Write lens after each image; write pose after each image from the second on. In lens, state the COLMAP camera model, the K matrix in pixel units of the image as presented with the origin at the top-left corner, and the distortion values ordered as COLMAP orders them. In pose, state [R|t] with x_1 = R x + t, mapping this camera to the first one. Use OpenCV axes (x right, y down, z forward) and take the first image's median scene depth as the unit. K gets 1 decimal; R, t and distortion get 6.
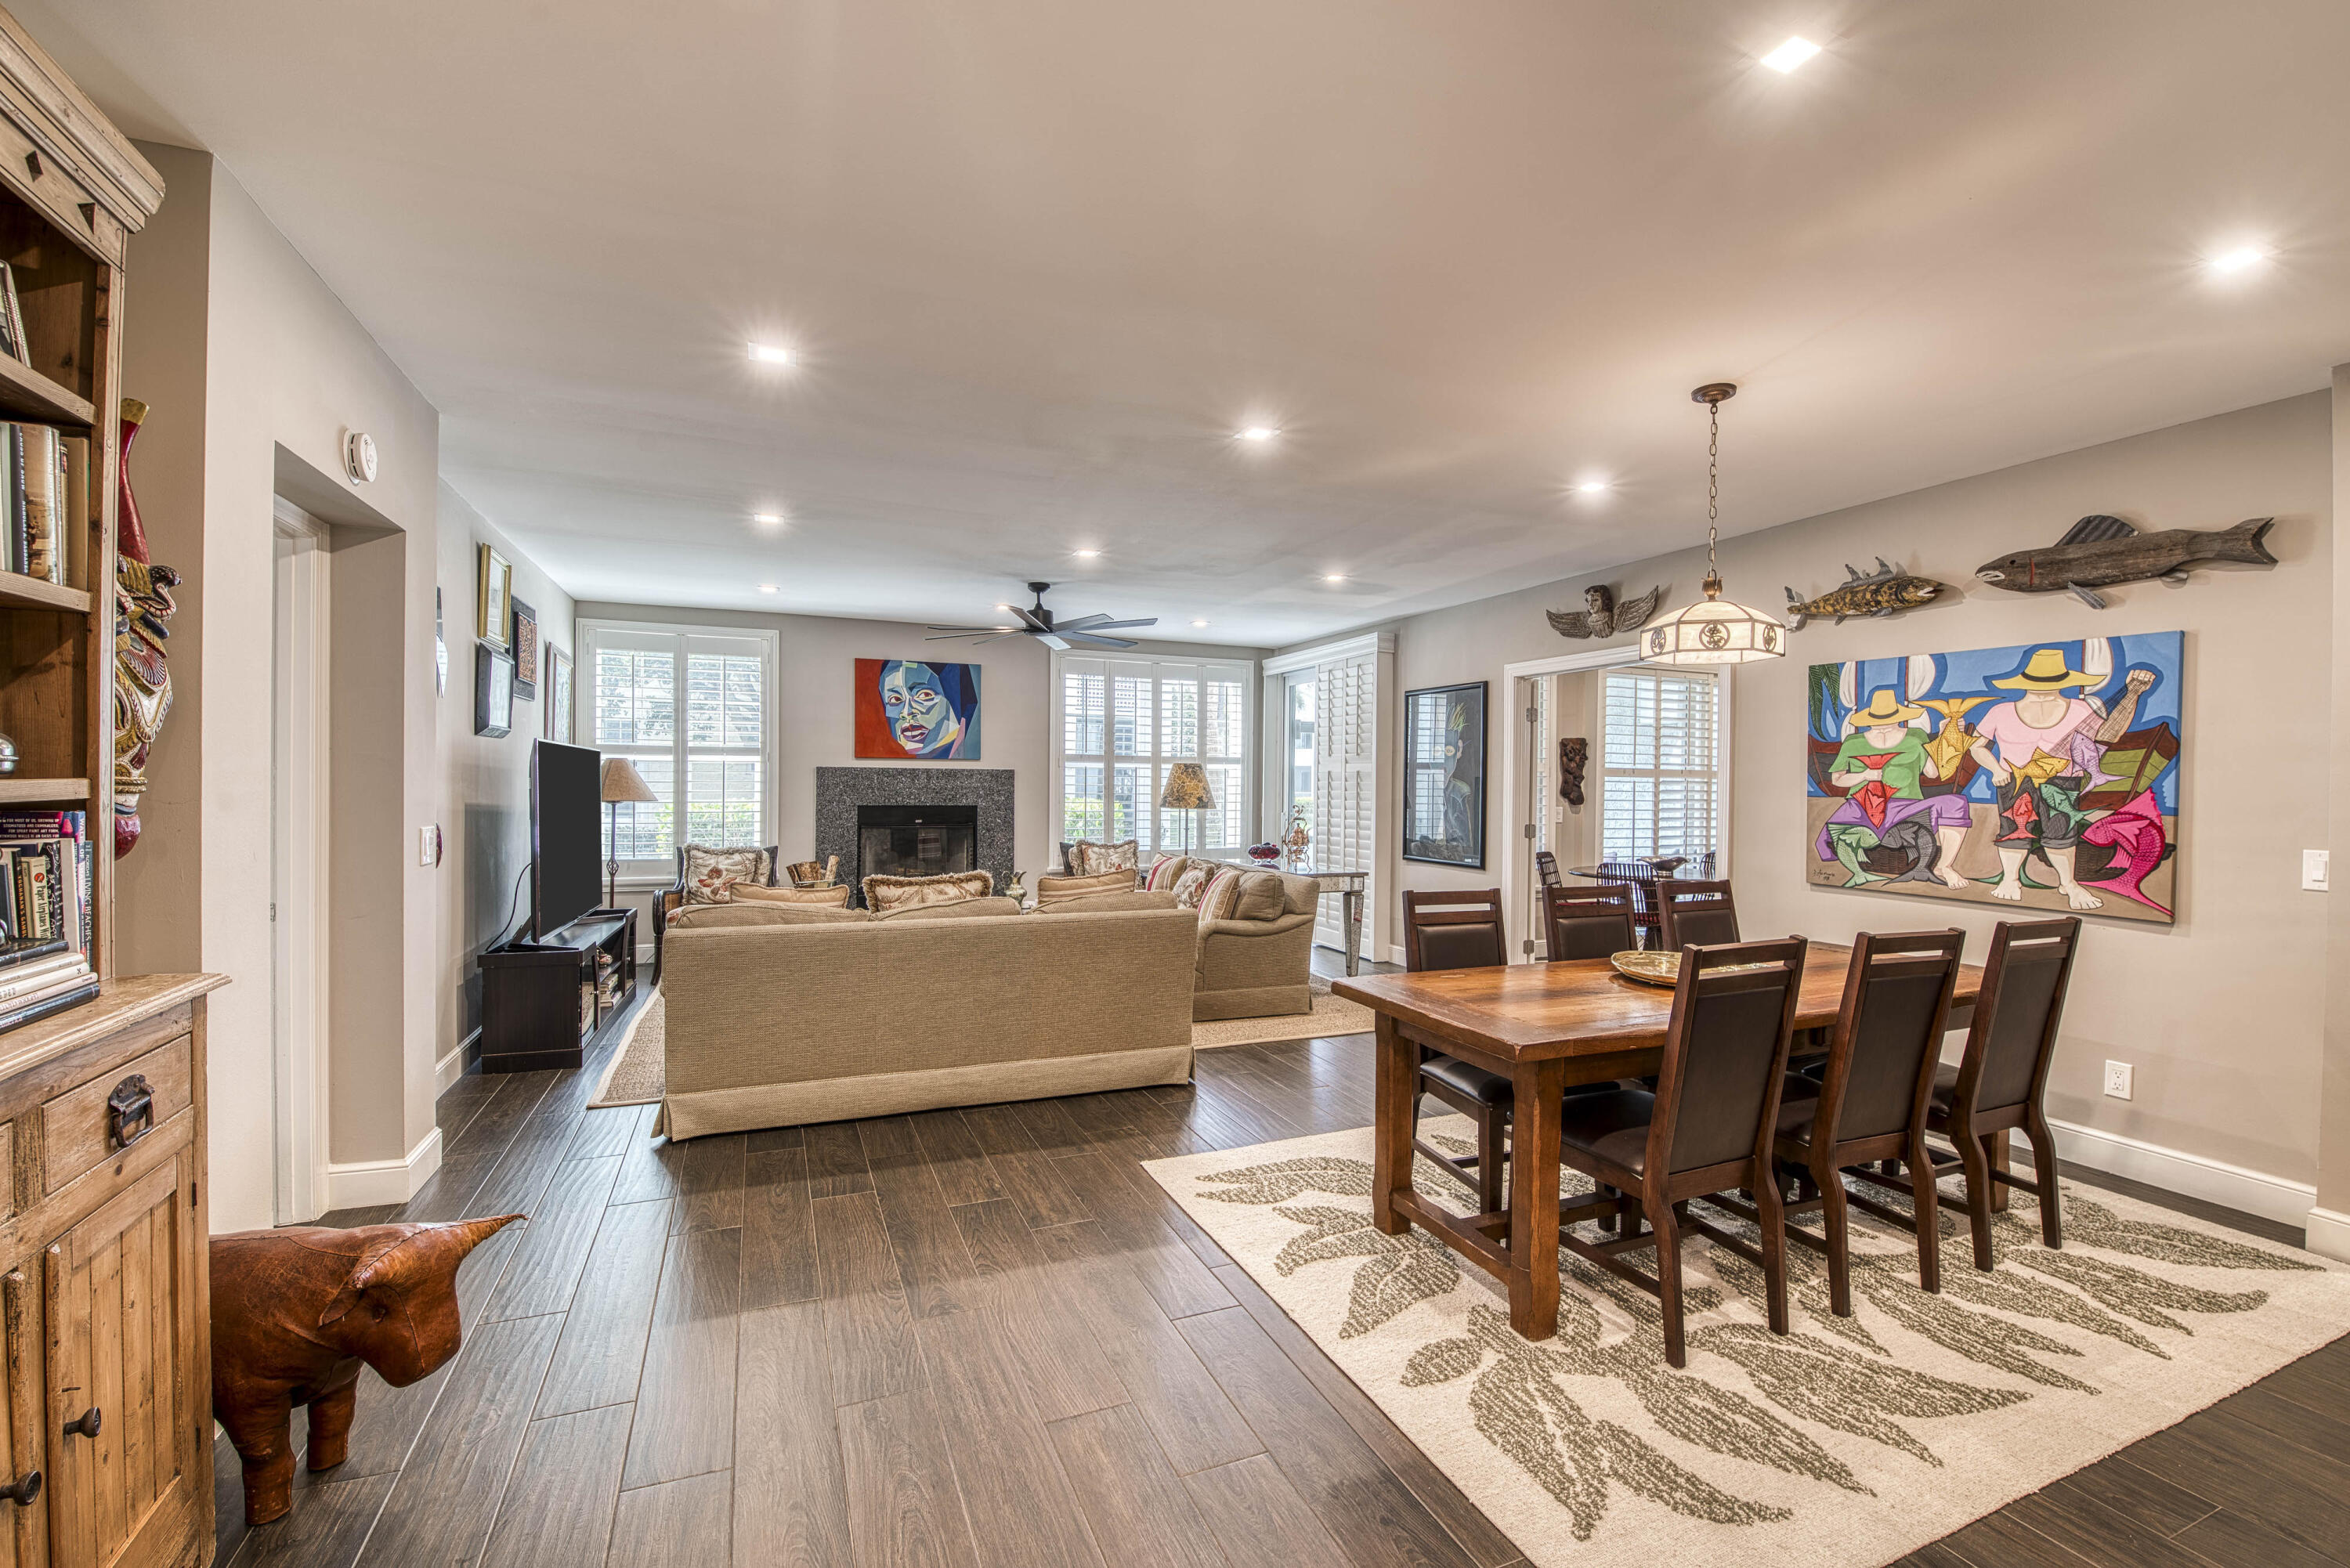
lens RADIAL K [[1029.1, 0, 1221.1], [0, 1029.1, 793.4], [0, 0, 1]] dist [-0.002198, -0.010981]
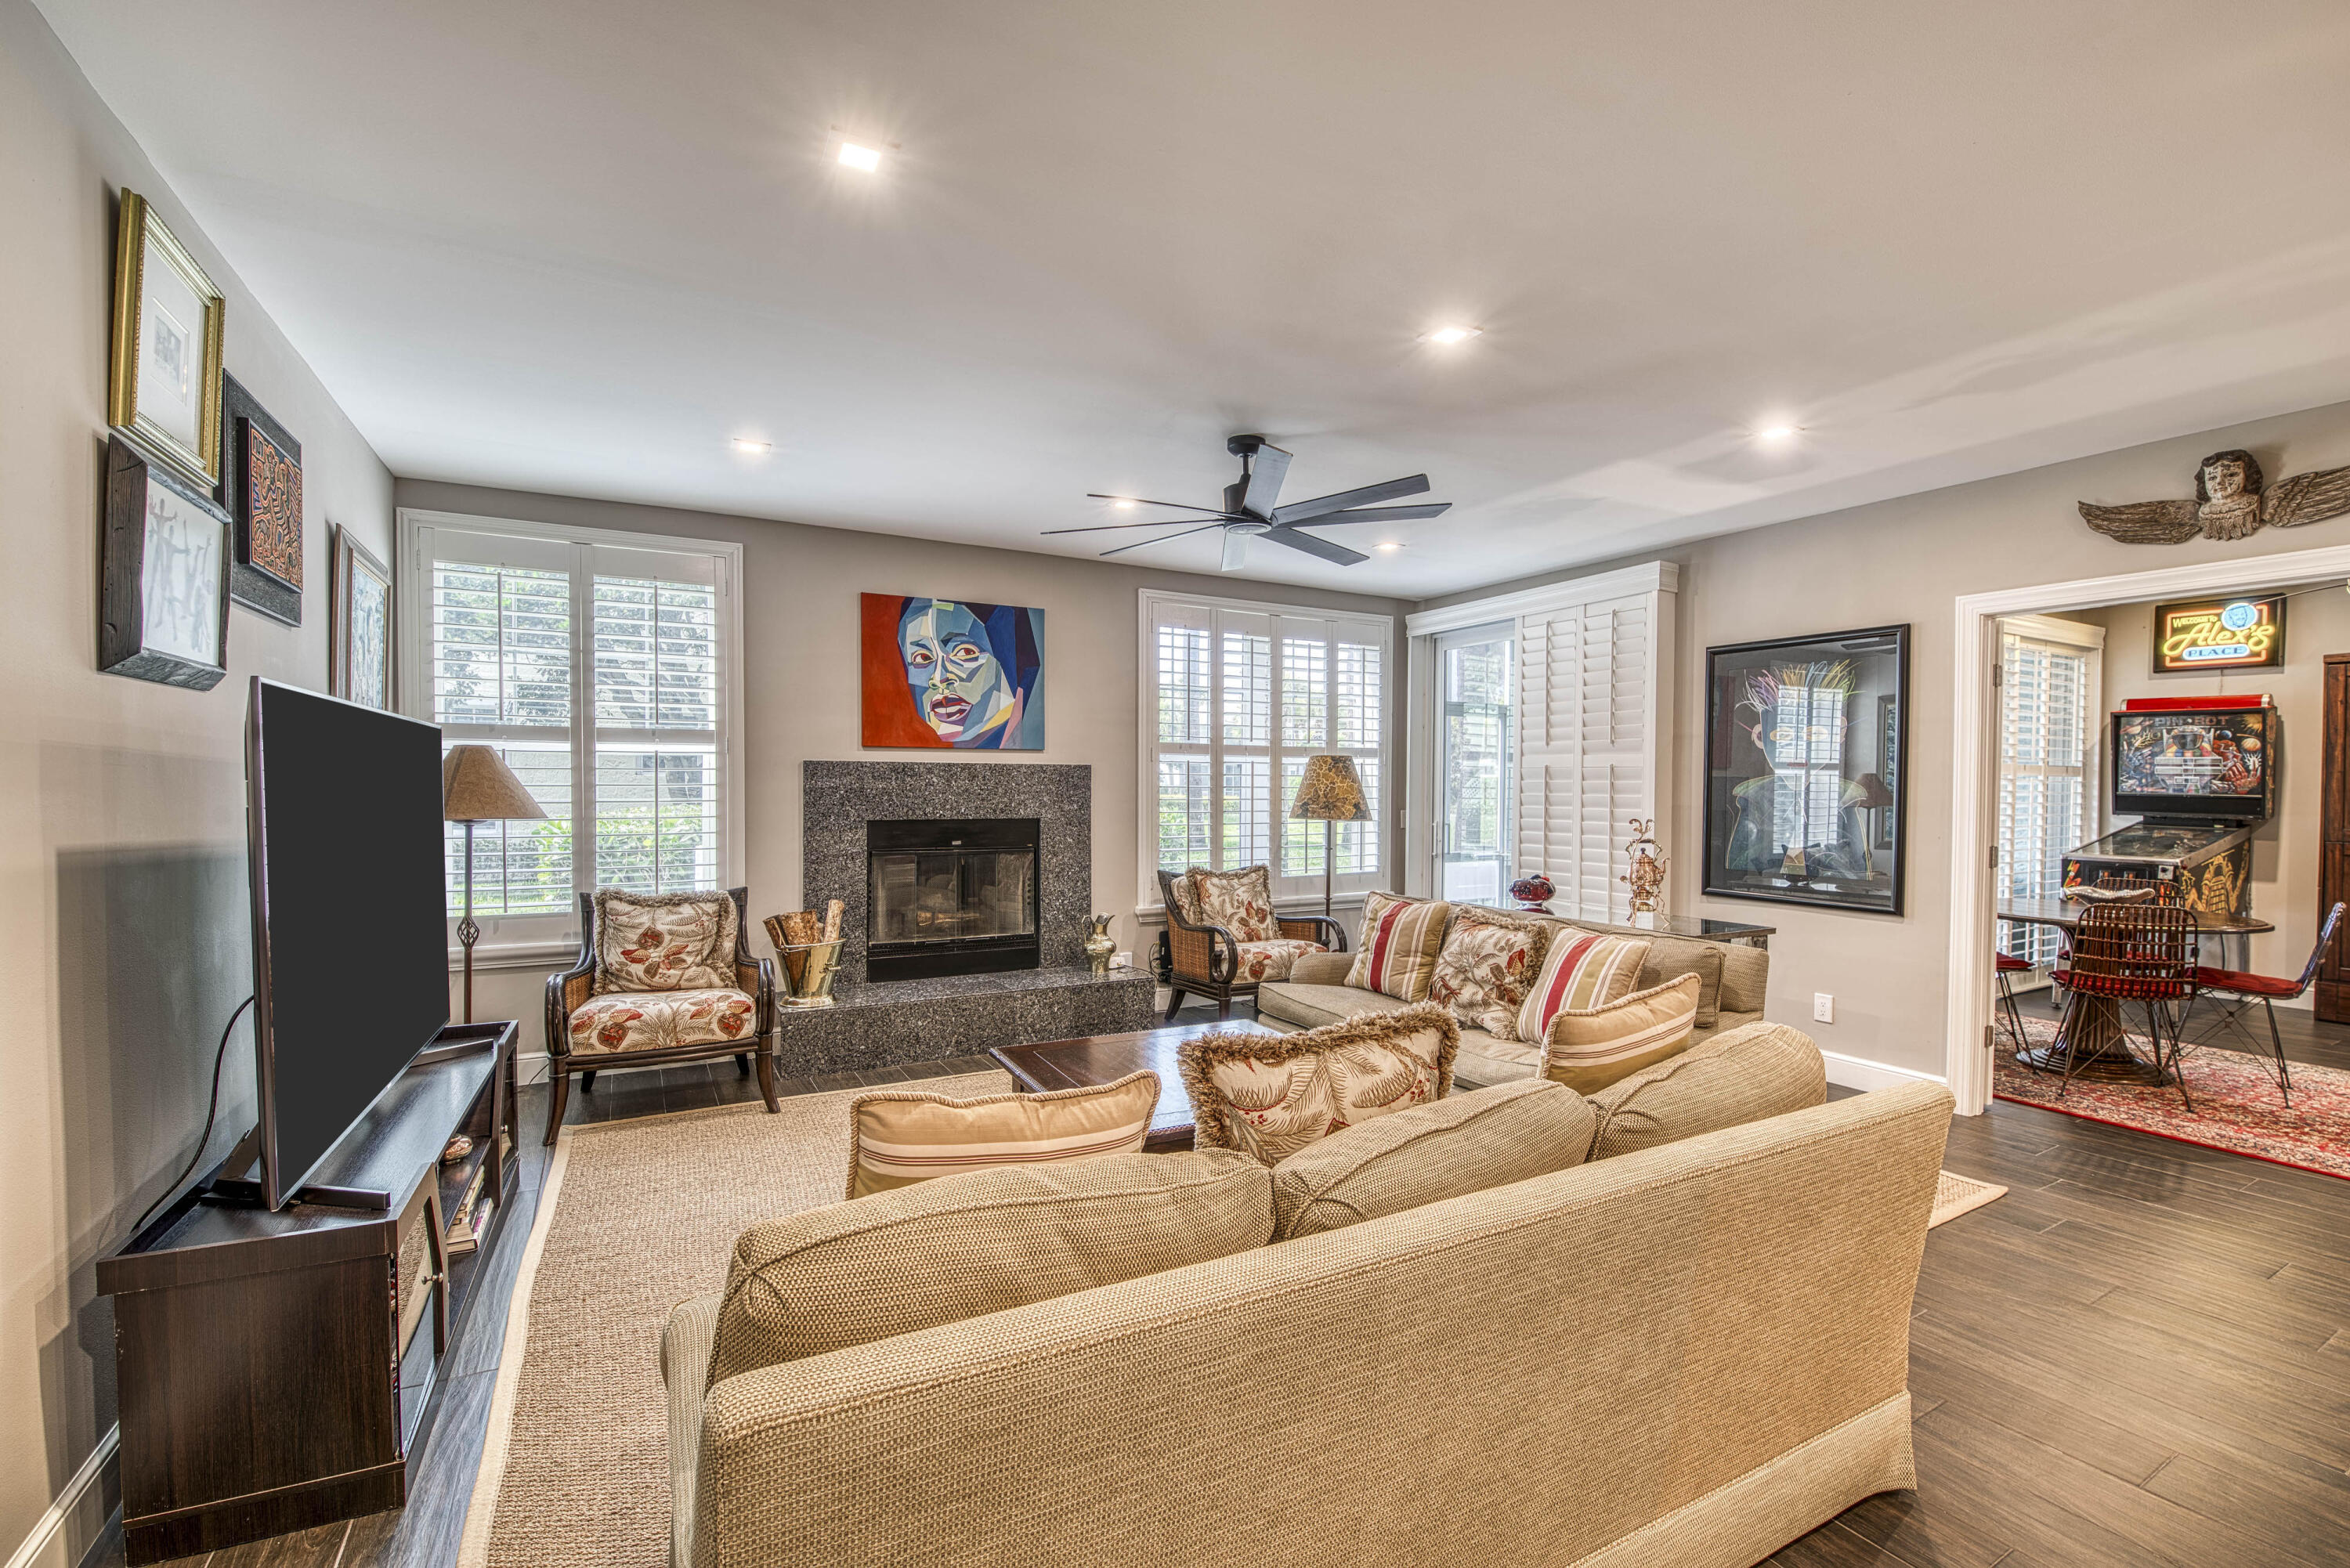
lens RADIAL K [[1011.3, 0, 1201.3], [0, 1011.3, 806.7], [0, 0, 1]] dist [-0.003295, -0.009575]
pose [[0.995297, -0.006491, 0.096650, -0.369956], [0.005122, 0.999883, 0.014406, -0.009038], [-0.096732, -0.013843, 0.995214, 0.622296]]
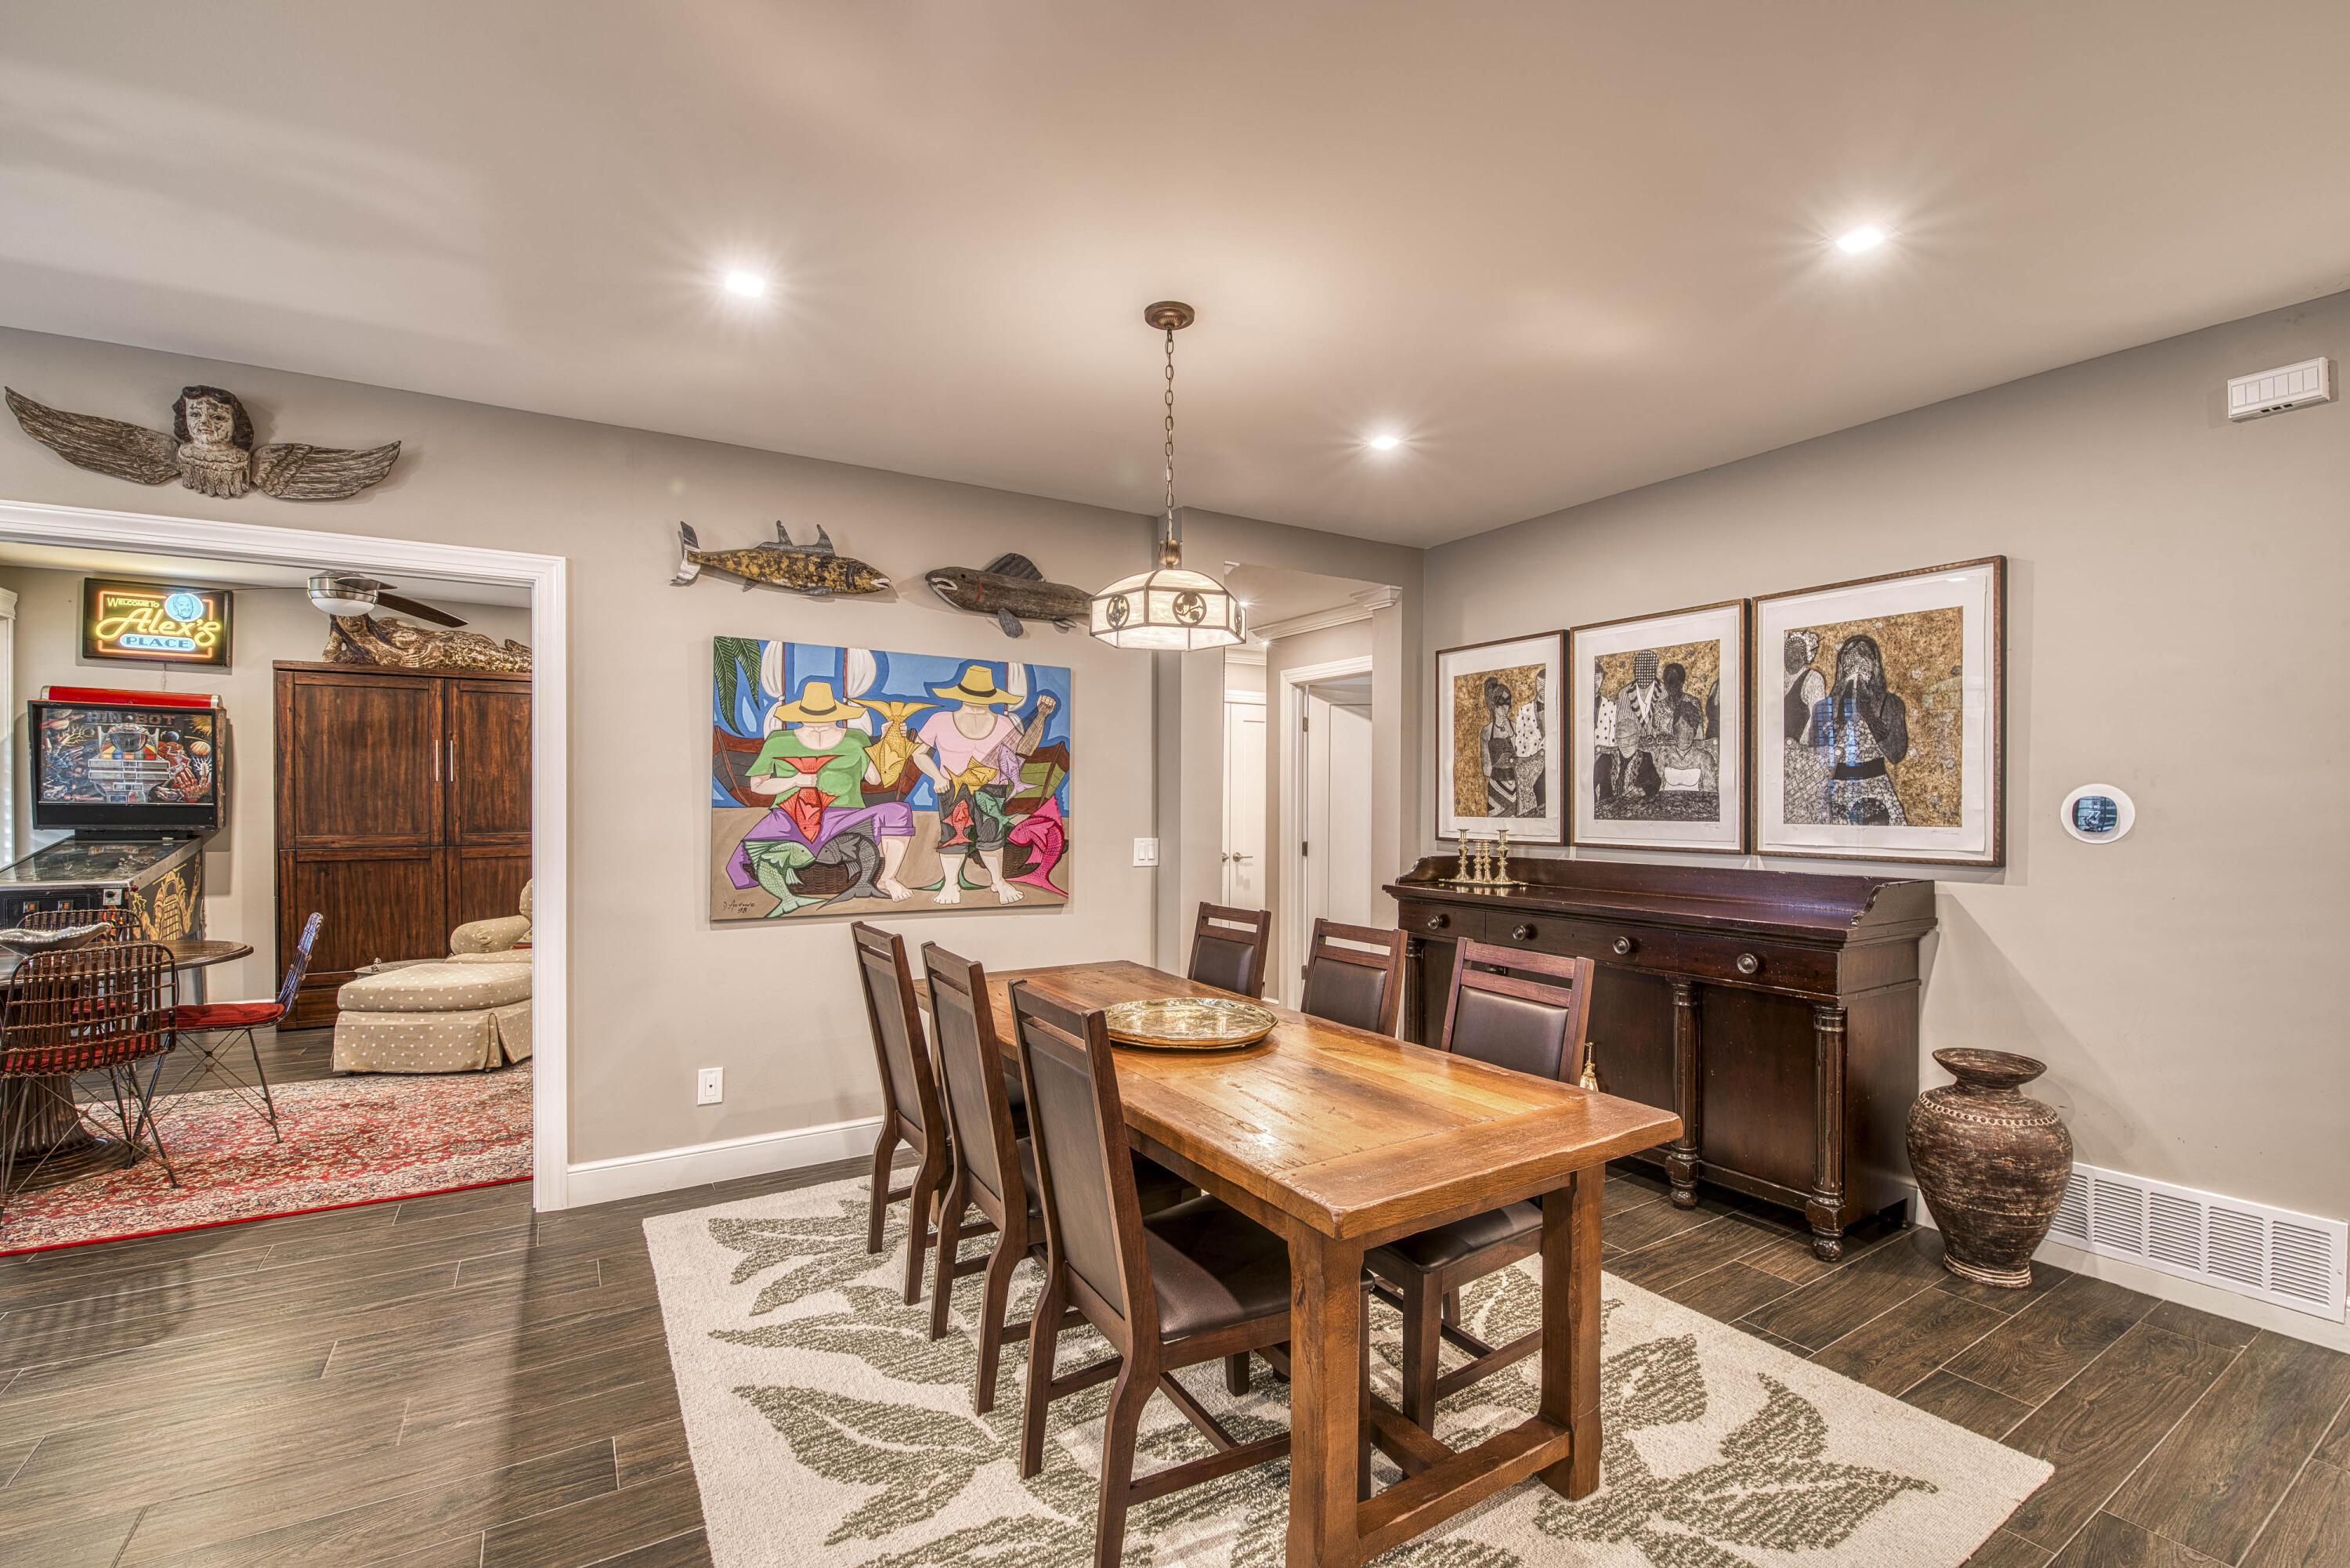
lens RADIAL K [[1011.3, 0, 1201.3], [0, 1011.3, 806.7], [0, 0, 1]] dist [-0.003295, -0.009575]
pose [[-0.146079, -0.016850, 0.989129, -0.233178], [0.005548, 0.999825, 0.017852, -0.009021], [-0.989257, 0.008096, -0.145960, 0.780156]]
